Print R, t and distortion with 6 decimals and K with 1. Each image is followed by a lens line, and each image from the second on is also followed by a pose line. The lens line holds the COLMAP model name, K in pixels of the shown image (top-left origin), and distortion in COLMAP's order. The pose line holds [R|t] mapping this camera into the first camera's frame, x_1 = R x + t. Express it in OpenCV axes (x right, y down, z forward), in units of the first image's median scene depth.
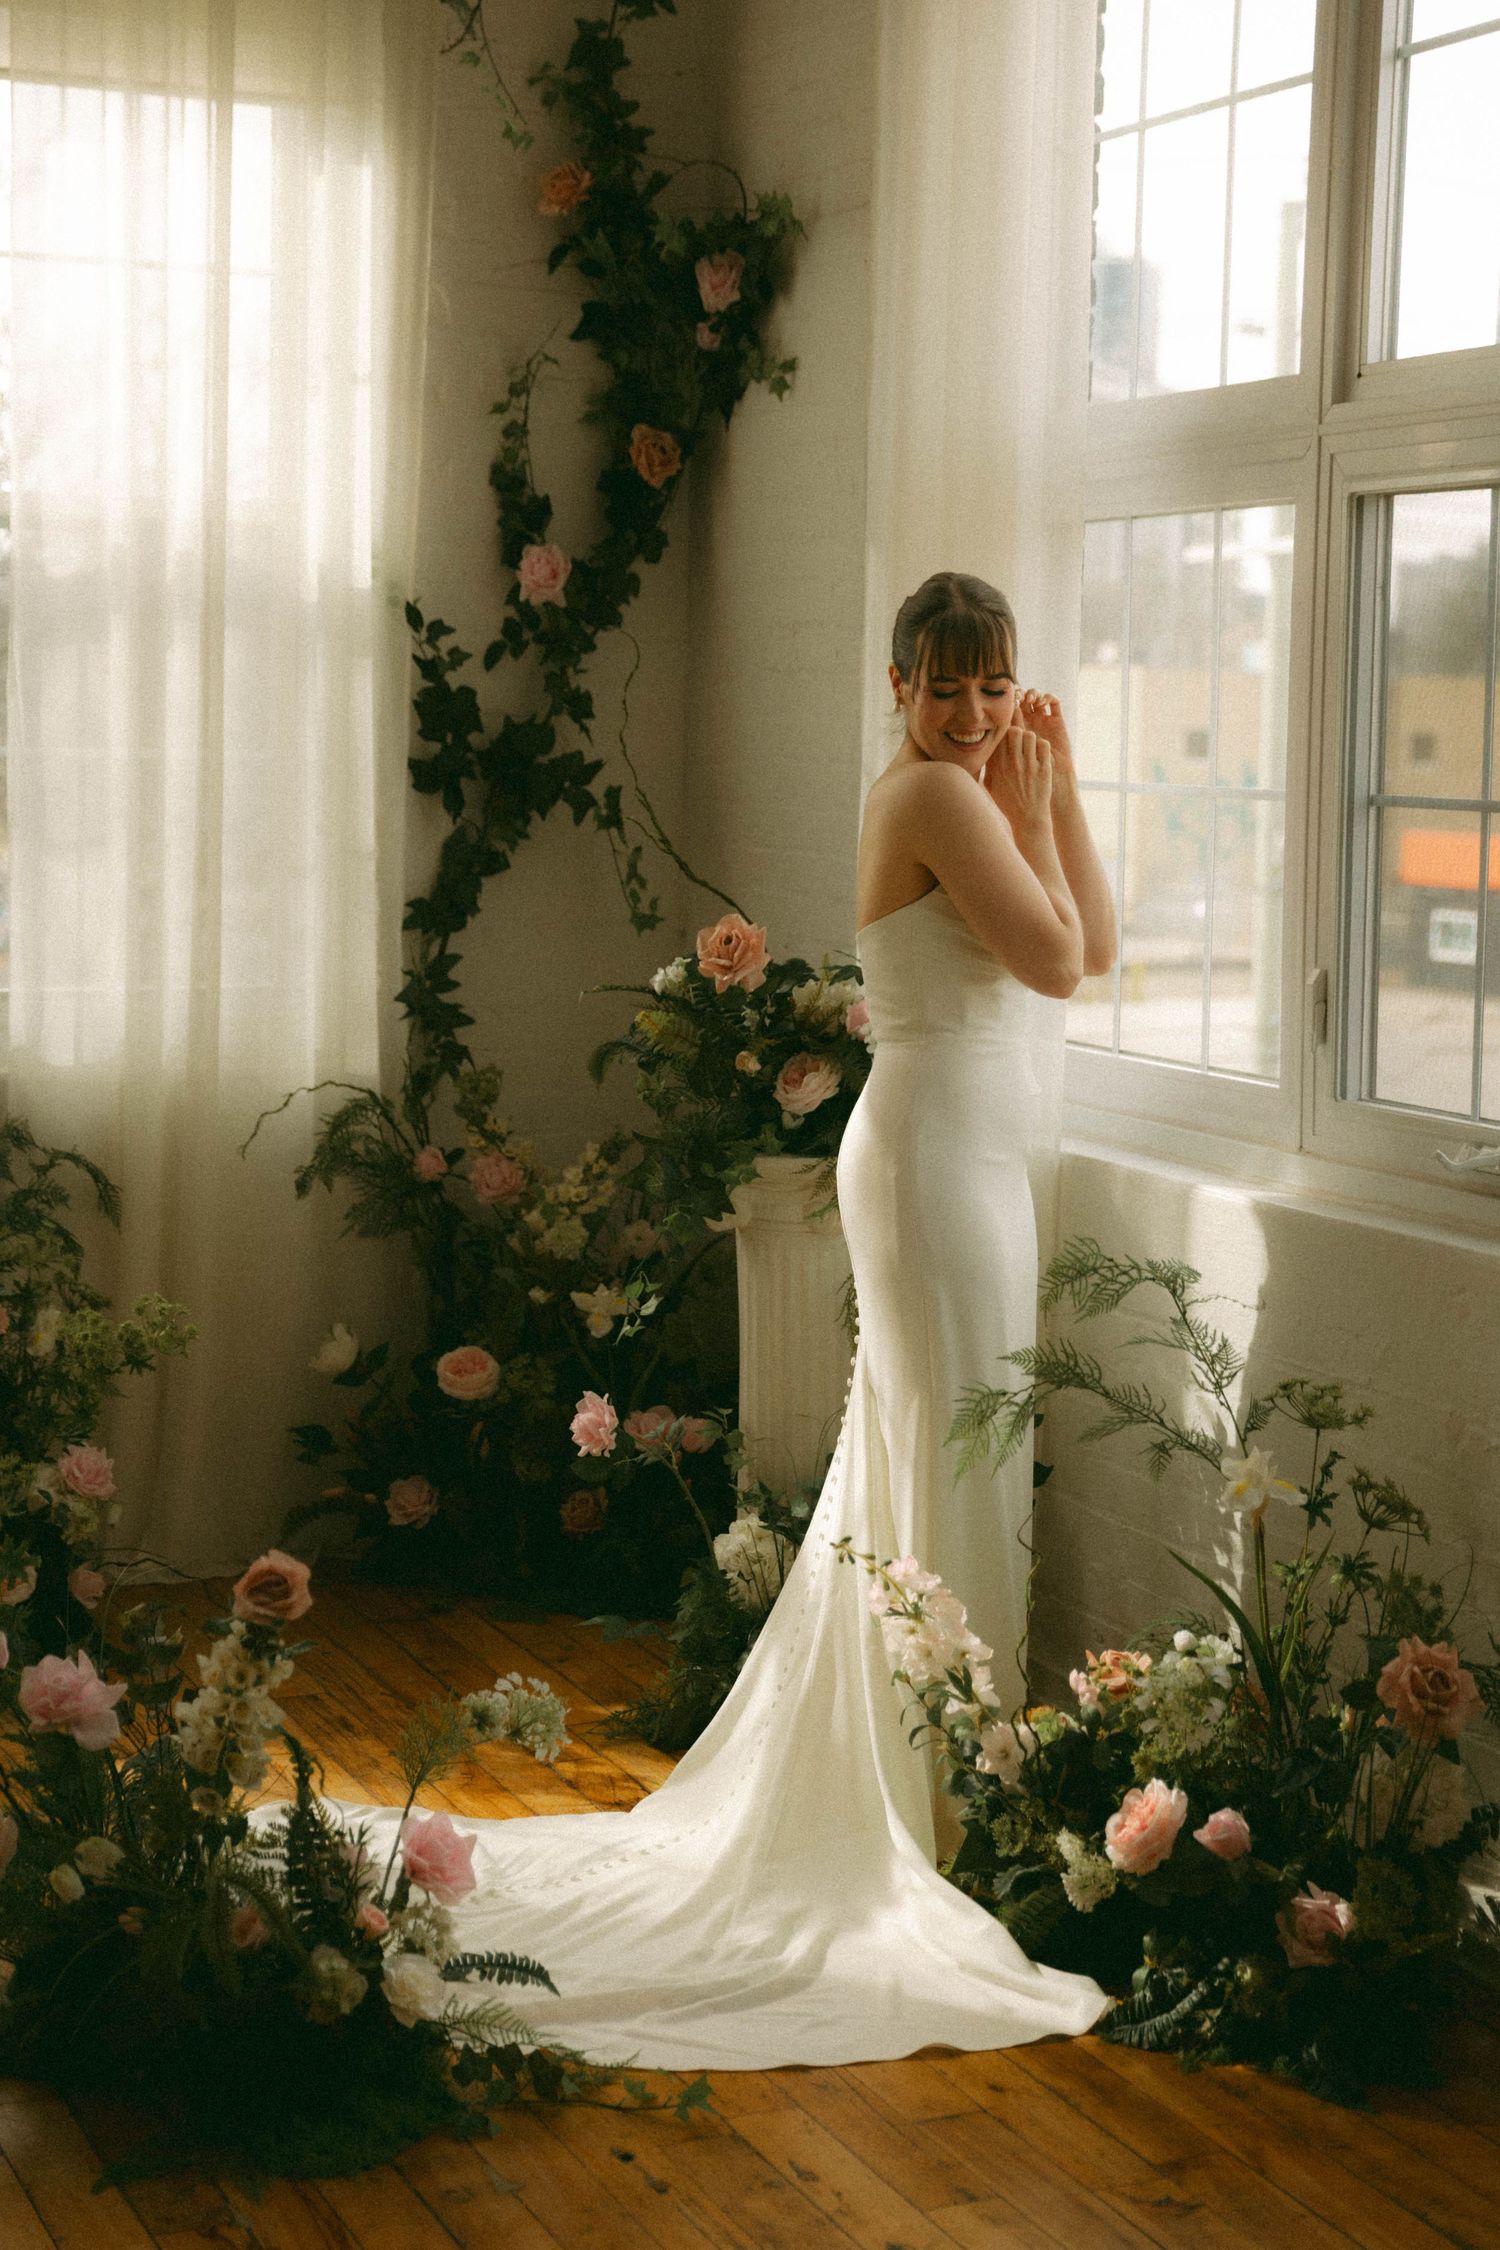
lens RADIAL K [[3543.6, 0, 742.9], [0, 3543.6, 1136.0], [0, 0, 1]] dist [0.004953, 0.000000]
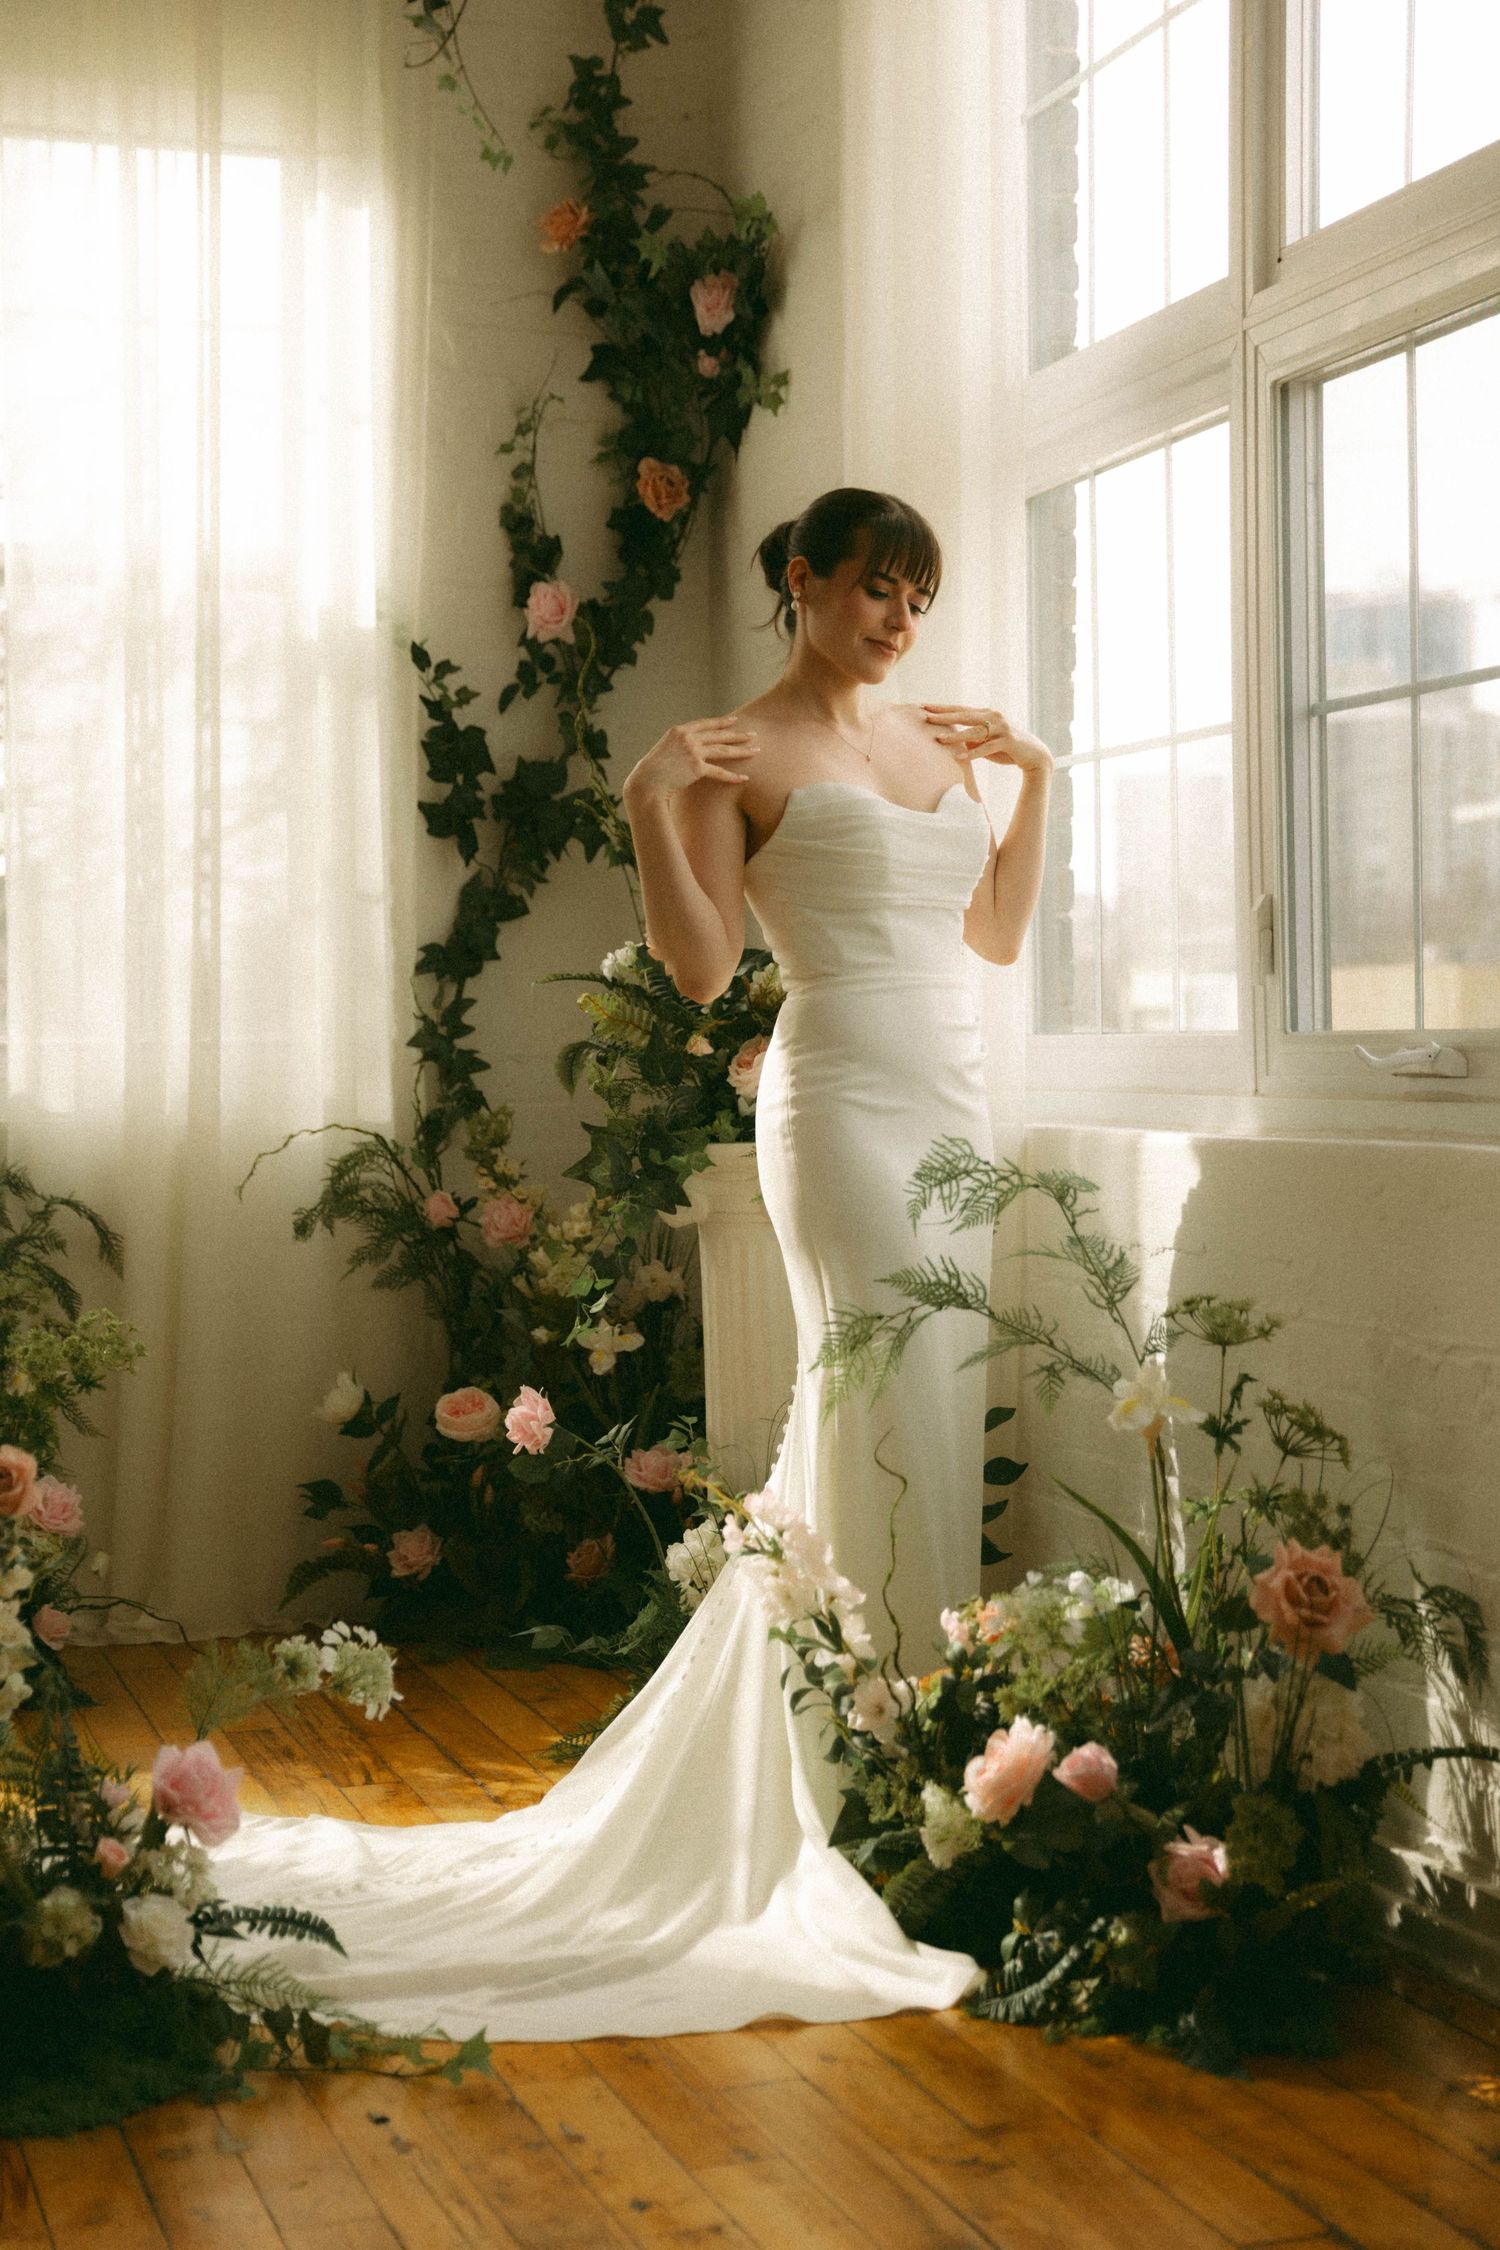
lens RADIAL K [[3355.6, 0, 776.4], [0, 3355.6, 1143.8], [0, 0, 1]] dist [0.001116, 0.000000]
pose [[0.995216, -0.025388, -0.094344, 0.095907], [0.017120, 0.996023, -0.087438, 0.076307], [0.096189, 0.085404, 0.991692, 0.099322]]
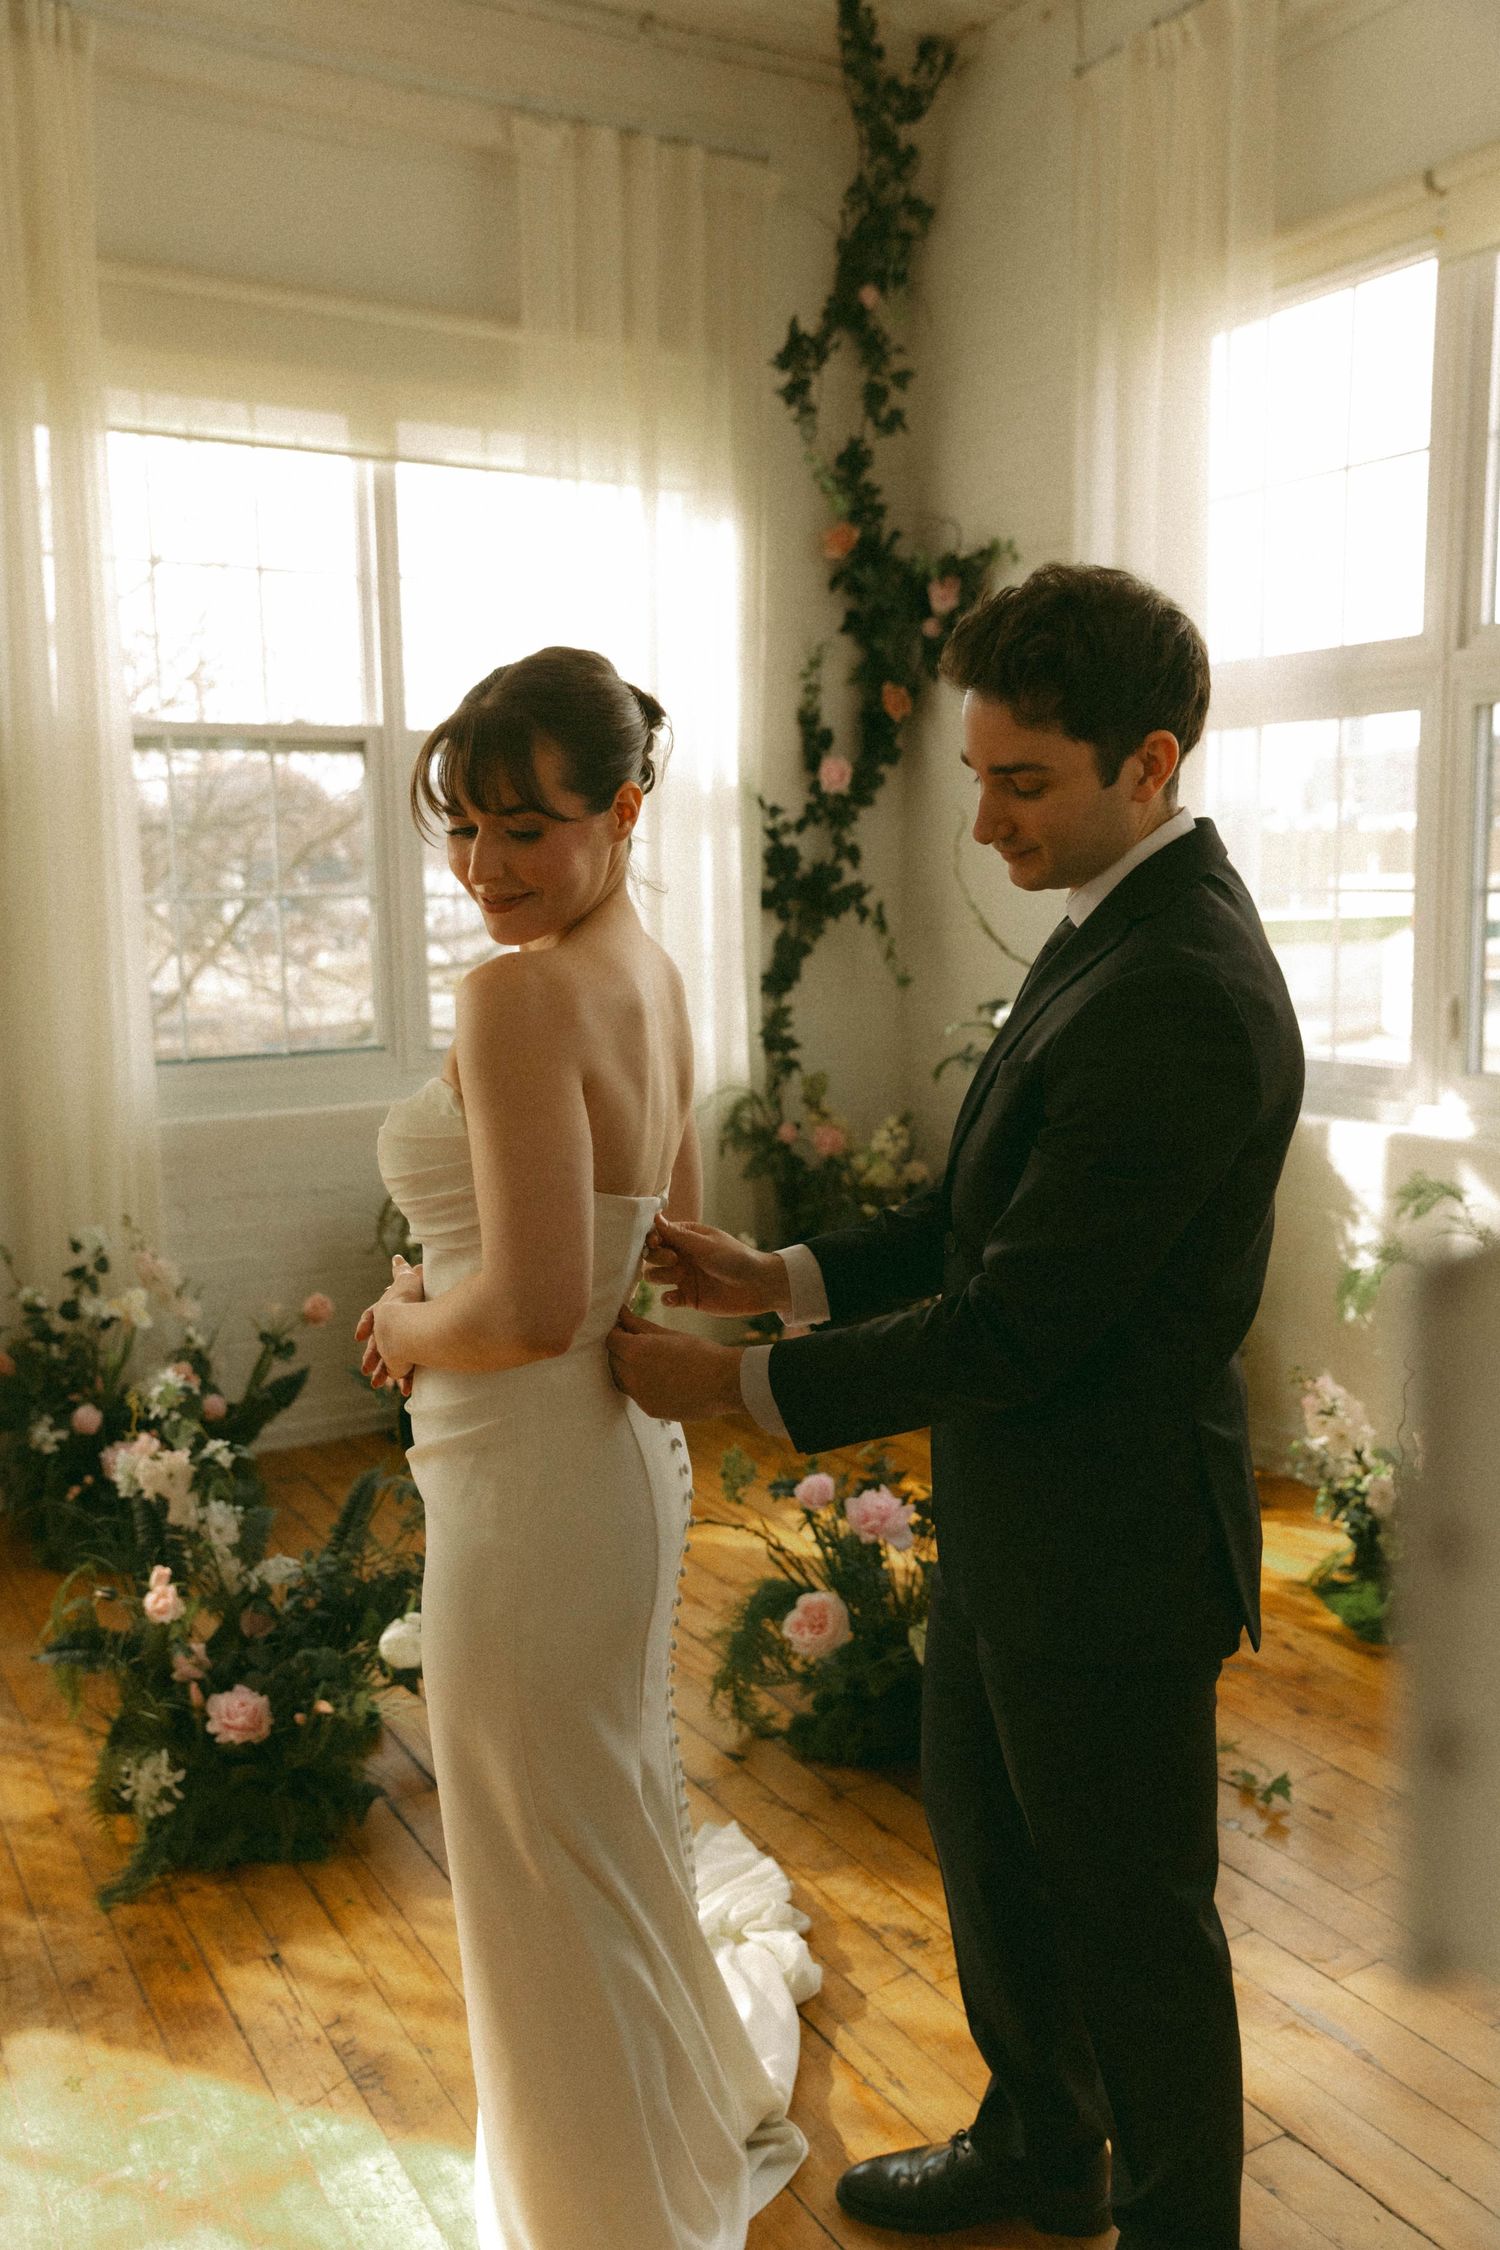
lens RADIAL K [[1843.1, 0, 757.4], [0, 1843.1, 1119.5], [0, 0, 1]] dist [0.003303, -0.017694]
pose [[0.991826, -0.050671, 0.117109, -0.214428], [0.048198, 0.998553, 0.023857, -0.020919], [-0.118148, -0.018018, 0.992832, 0.152879]]
